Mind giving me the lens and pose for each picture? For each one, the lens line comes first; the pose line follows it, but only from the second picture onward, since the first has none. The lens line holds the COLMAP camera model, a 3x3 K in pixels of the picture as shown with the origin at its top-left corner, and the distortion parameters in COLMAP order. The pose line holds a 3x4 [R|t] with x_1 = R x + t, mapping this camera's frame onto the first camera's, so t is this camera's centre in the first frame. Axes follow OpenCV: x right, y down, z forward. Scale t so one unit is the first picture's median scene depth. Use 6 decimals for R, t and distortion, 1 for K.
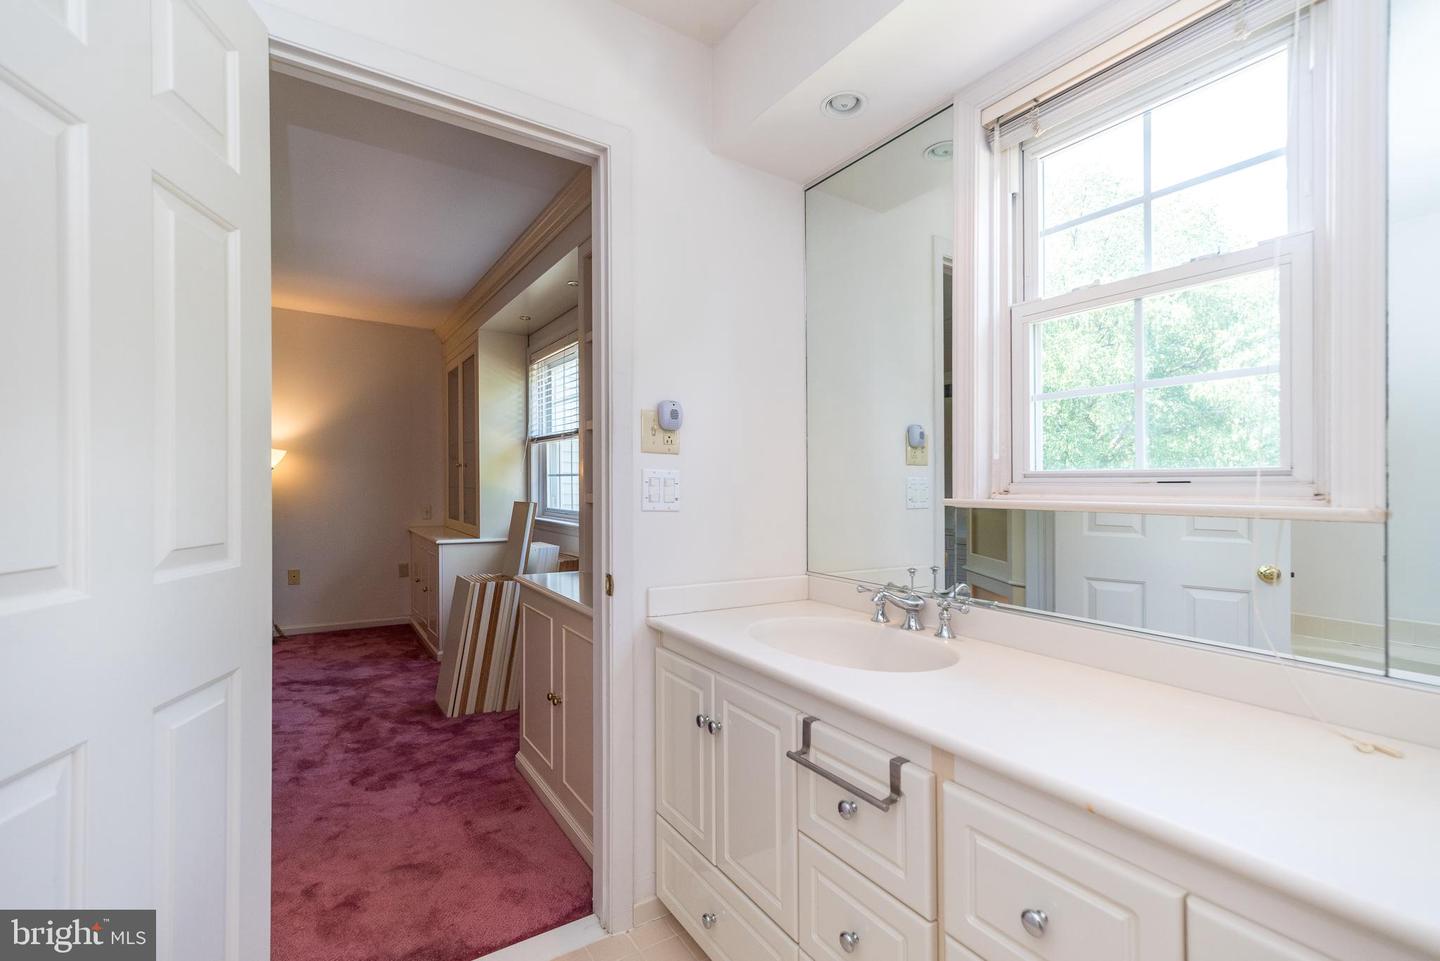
lens RADIAL K [[635.1, 0, 720.6], [0, 635.1, 482.7], [0, 0, 1]] dist [0.022751, 0.000260]
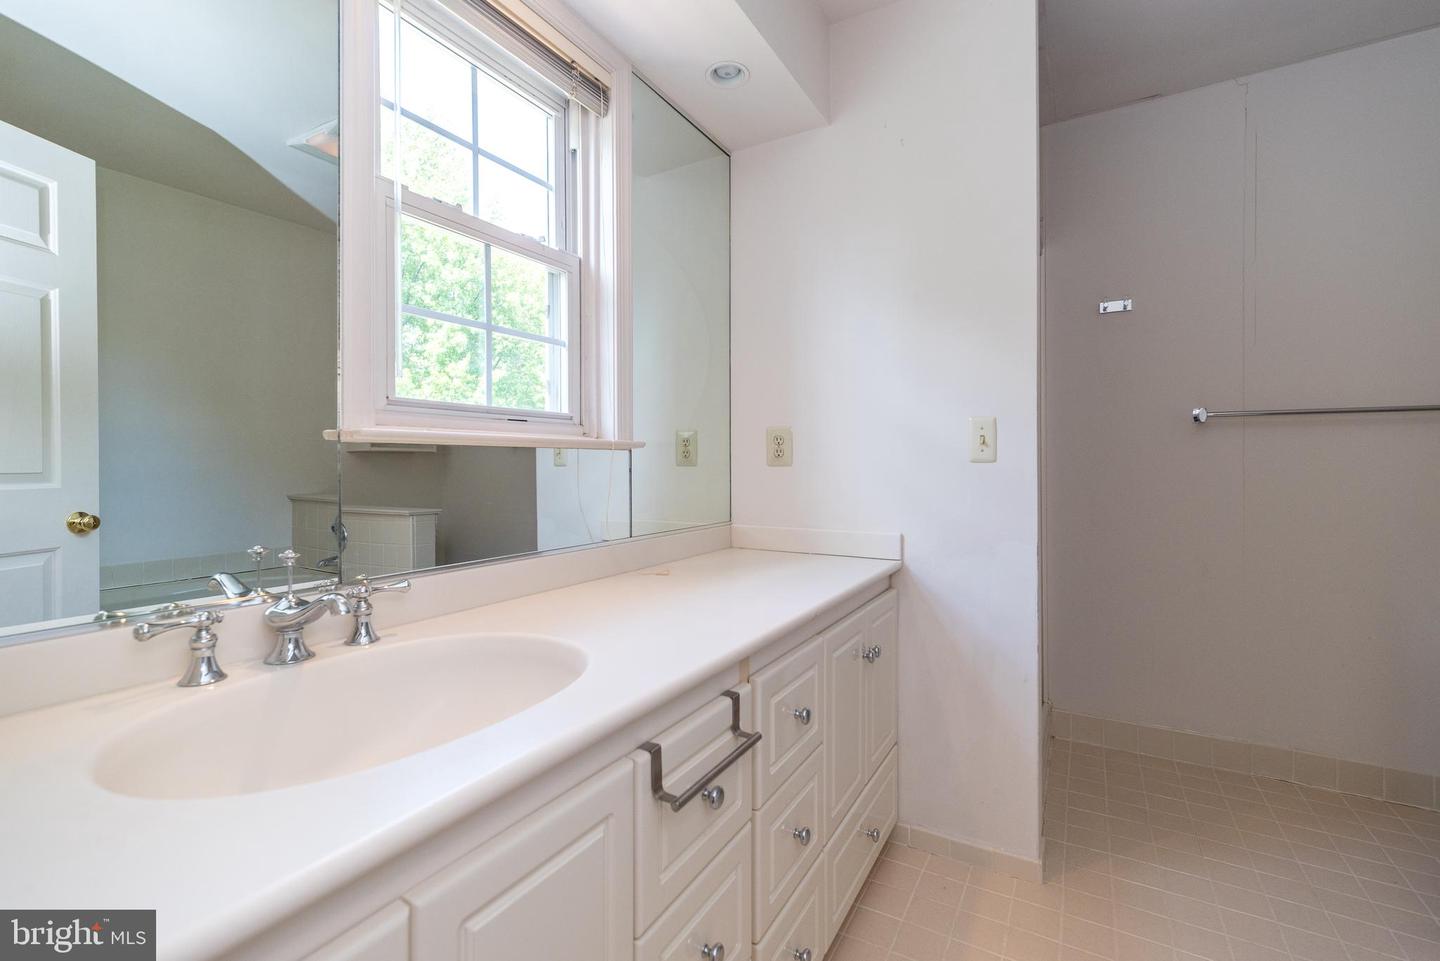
lens RADIAL K [[626.9, 0, 723.3], [0, 626.9, 470.2], [0, 0, 1]] dist [0.009682, 0.000588]
pose [[-0.450221, -0.023030, 0.892620, -0.474225], [-0.008454, 0.999732, 0.021530, 0.060312], [-0.892877, 0.002148, -0.450296, 1.155376]]
